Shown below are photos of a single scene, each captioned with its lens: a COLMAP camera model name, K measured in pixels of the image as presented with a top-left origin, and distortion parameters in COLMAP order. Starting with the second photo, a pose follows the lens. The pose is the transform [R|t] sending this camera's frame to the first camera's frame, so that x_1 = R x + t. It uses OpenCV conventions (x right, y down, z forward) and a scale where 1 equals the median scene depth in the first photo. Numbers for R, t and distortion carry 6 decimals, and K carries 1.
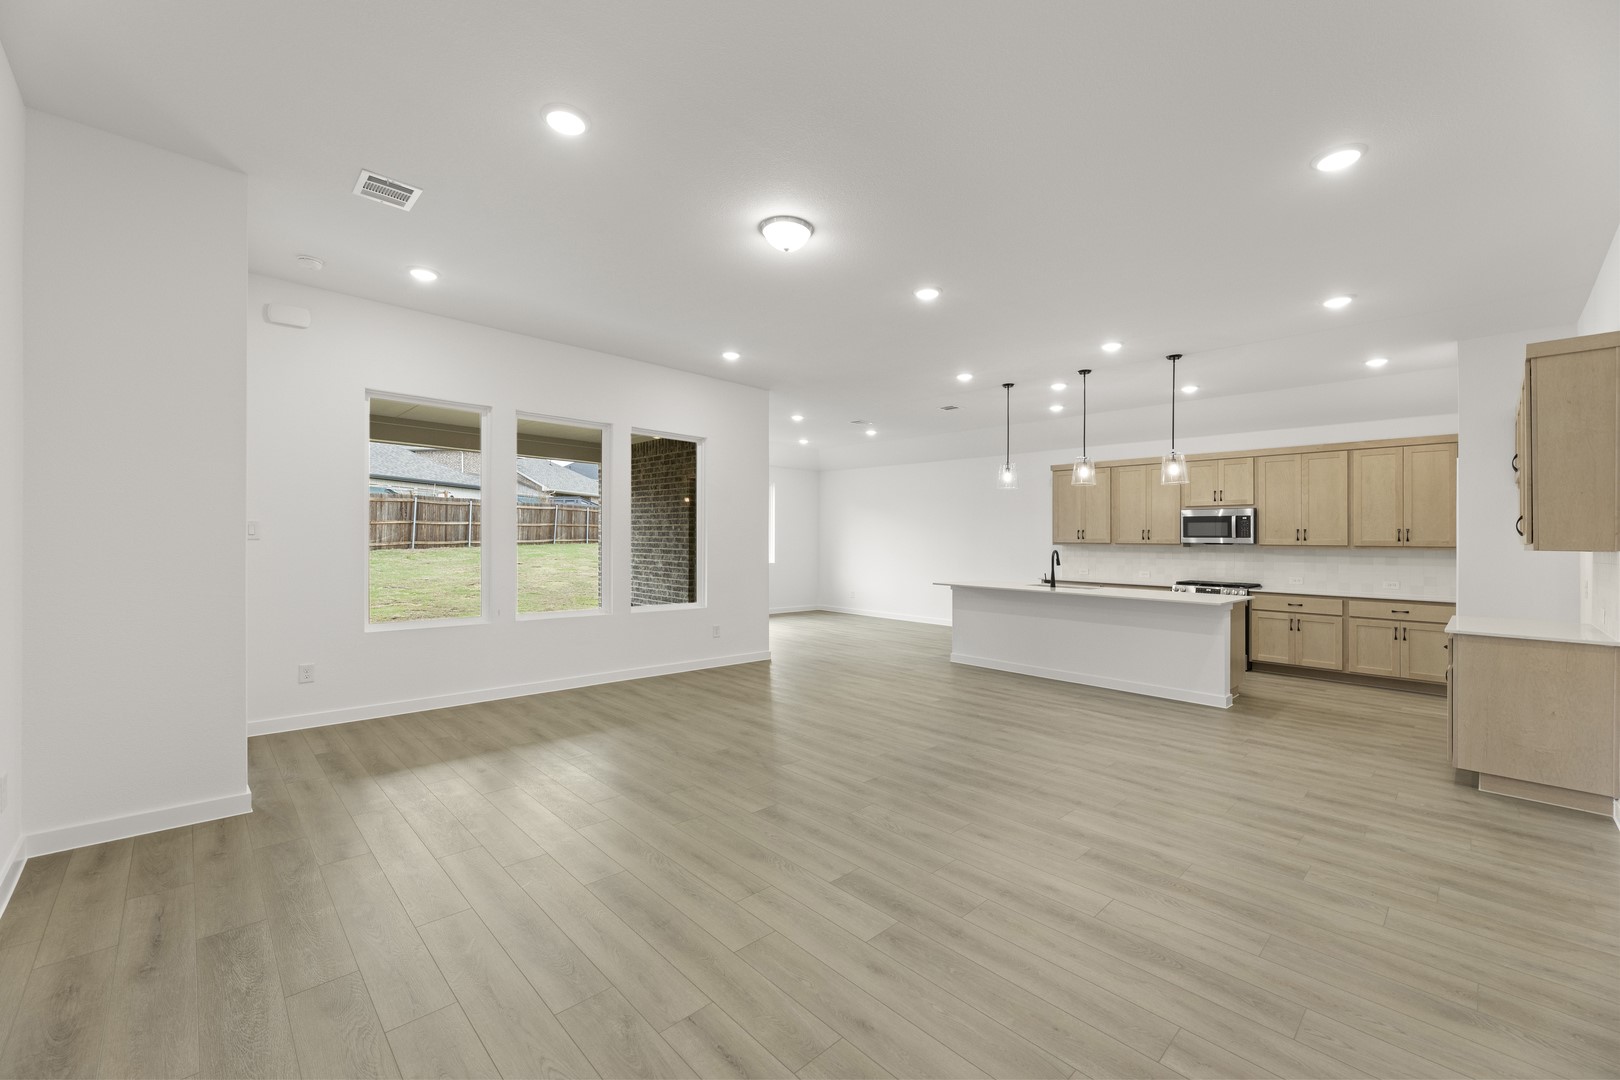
lens RADIAL K [[645.5, 0, 814.9], [0, 645.5, 539.8], [0, 0, 1]] dist [0.003895, -0.000082]
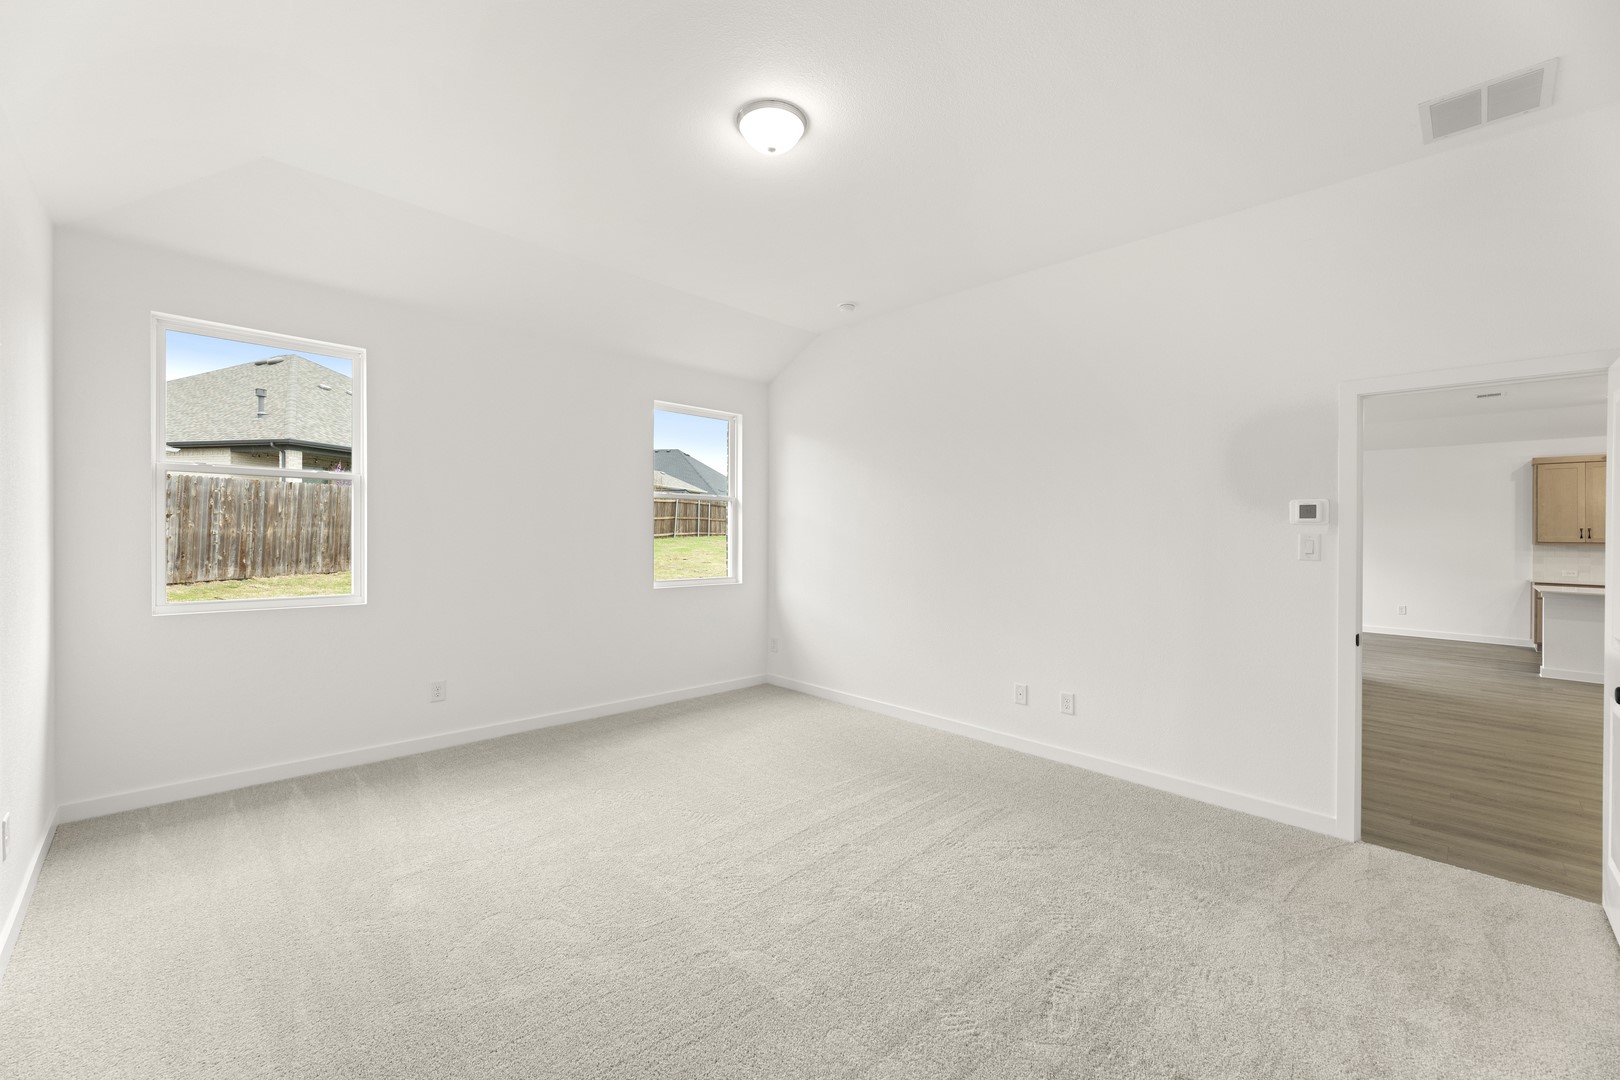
lens RADIAL K [[645.5, 0, 825.1], [0, 645.5, 532.5], [0, 0, 1]] dist [0.003895, -0.000082]
pose [[0.999809, -0.003994, 0.019117, -0.844896], [0.003906, 0.999982, 0.004614, -0.022000], [-0.019135, -0.004538, 0.999807, 0.115506]]
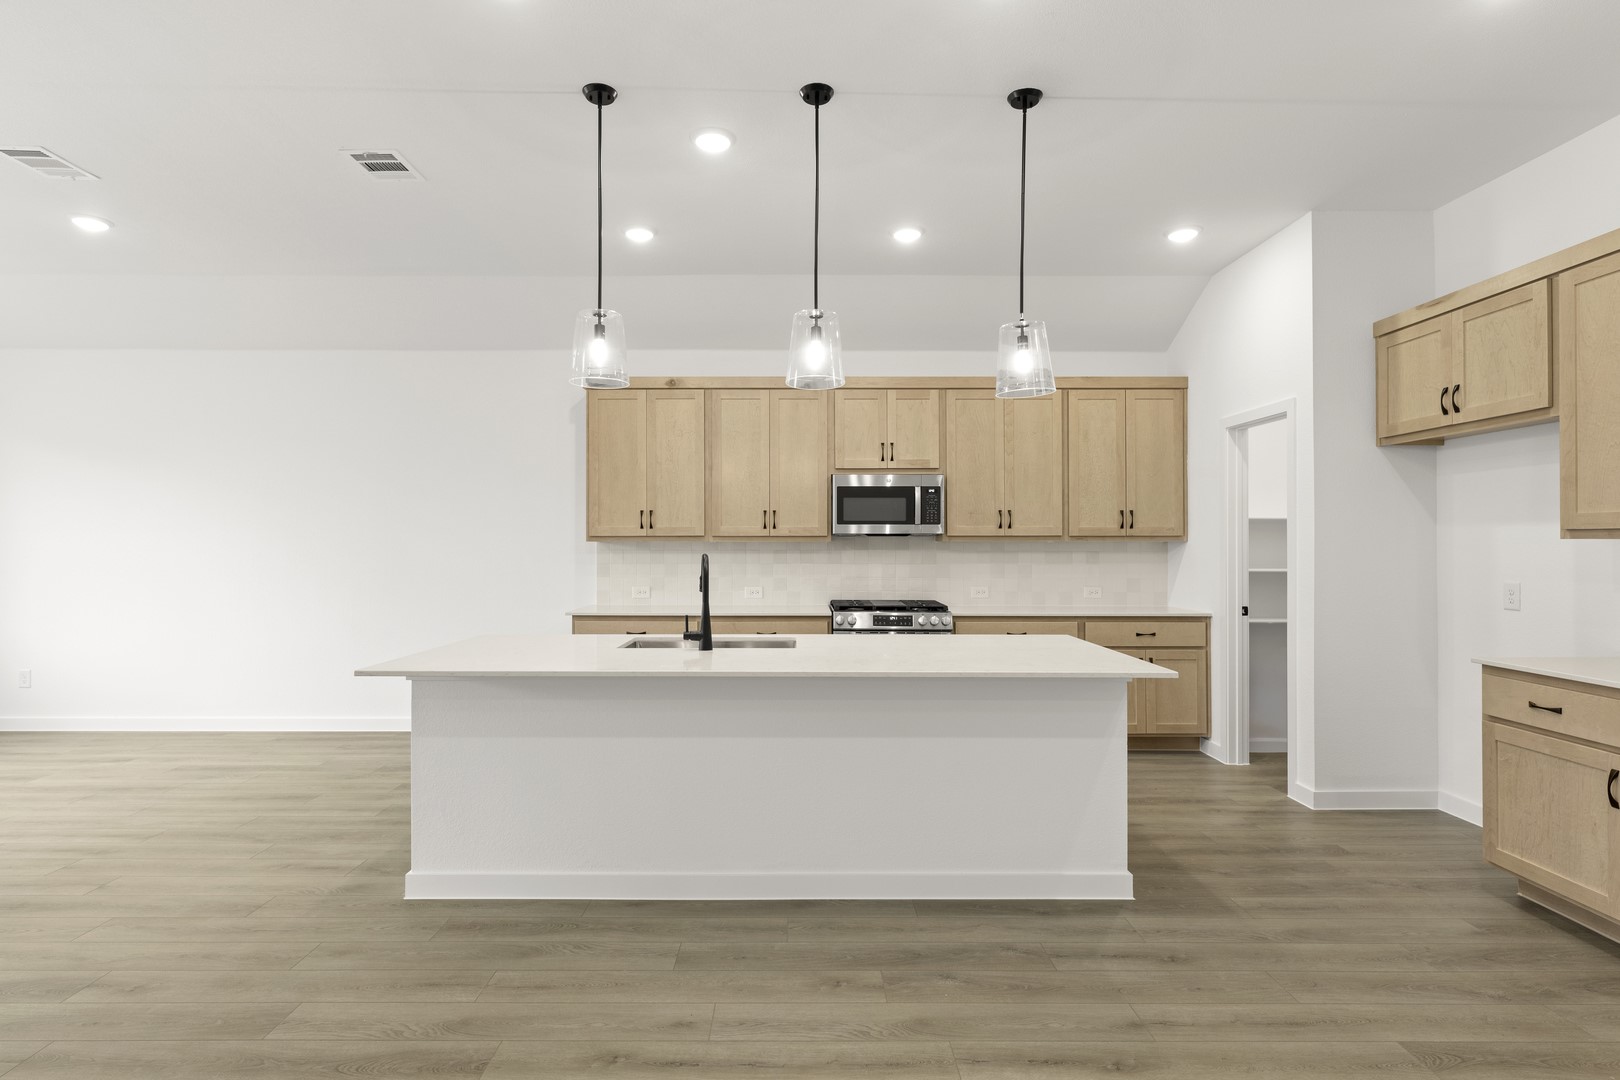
lens RADIAL K [[804.2, 0, 806.4], [0, 804.2, 540.4], [0, 0, 1]] dist [0.001286, -0.000492]
pose [[0.695830, -0.010262, 0.718134, 0.061116], [0.006809, 0.999947, 0.007692, 0.005173], [-0.718175, -0.000462, 0.695863, 0.583420]]
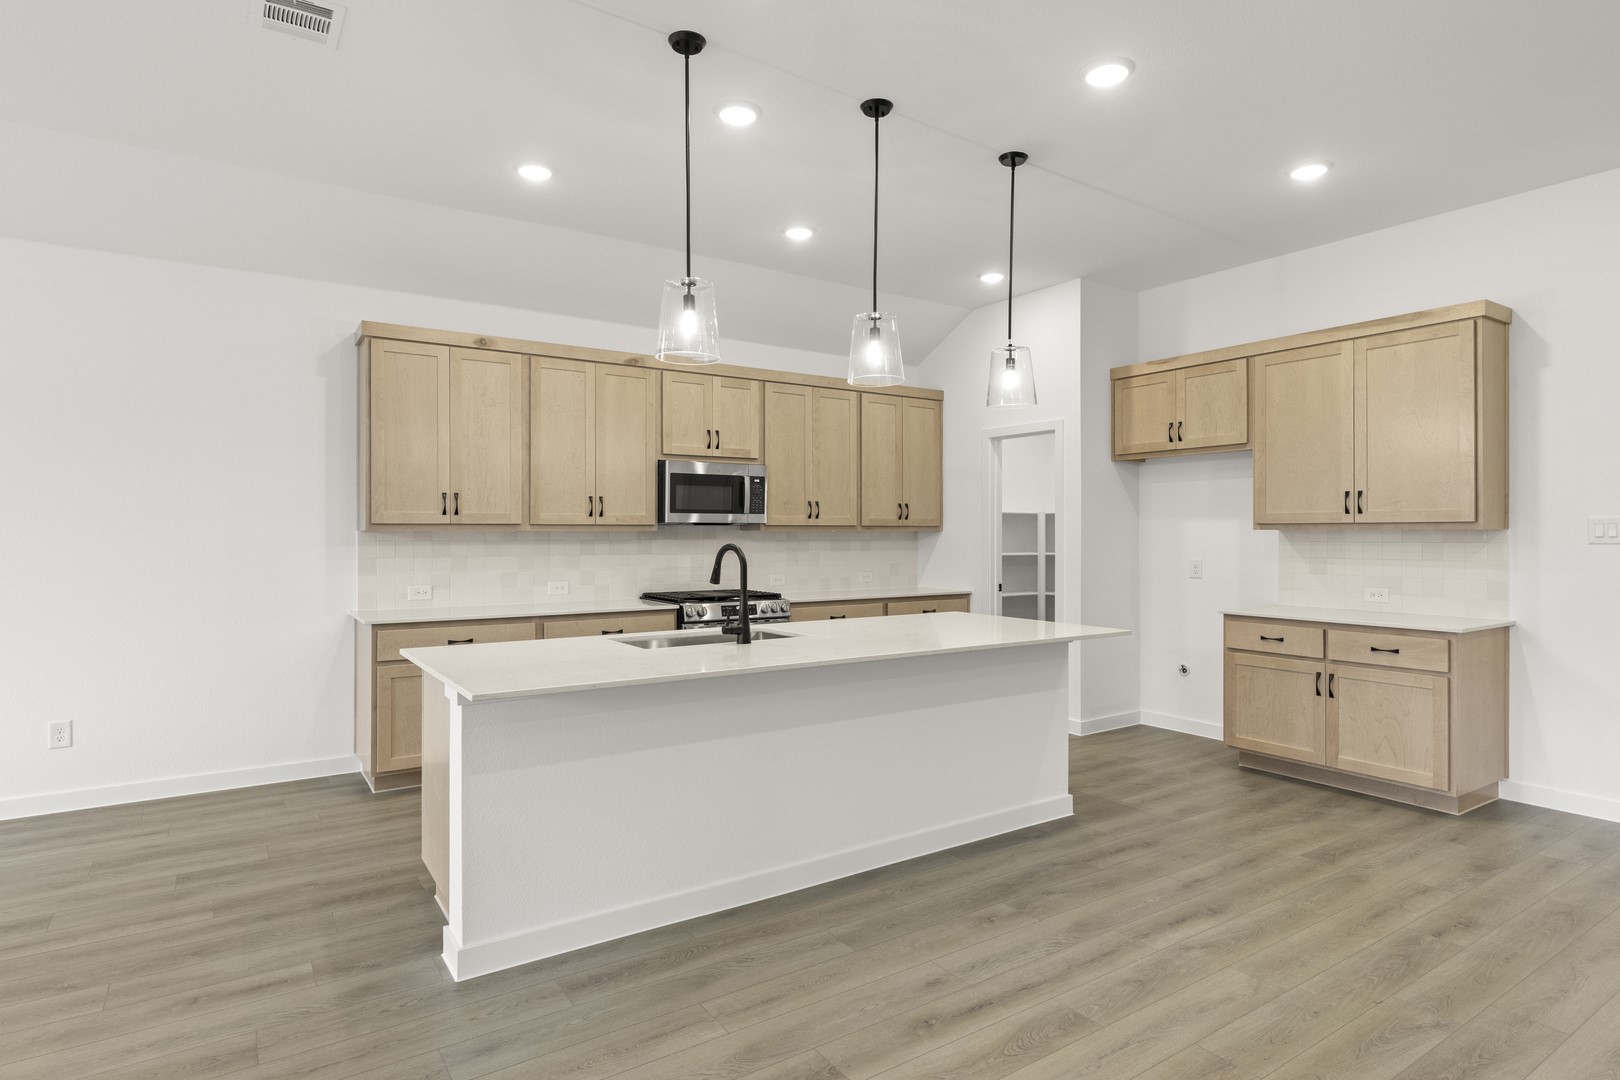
lens RADIAL K [[862.1, 0, 810.3], [0, 862.1, 532.8], [0, 0, 1]] dist [0.000405, -0.000354]
pose [[0.181514, -0.013639, 0.983294, -0.109846], [-0.000569, 0.999902, 0.013974, 0.003232], [-0.983388, -0.003097, 0.181489, 0.822416]]
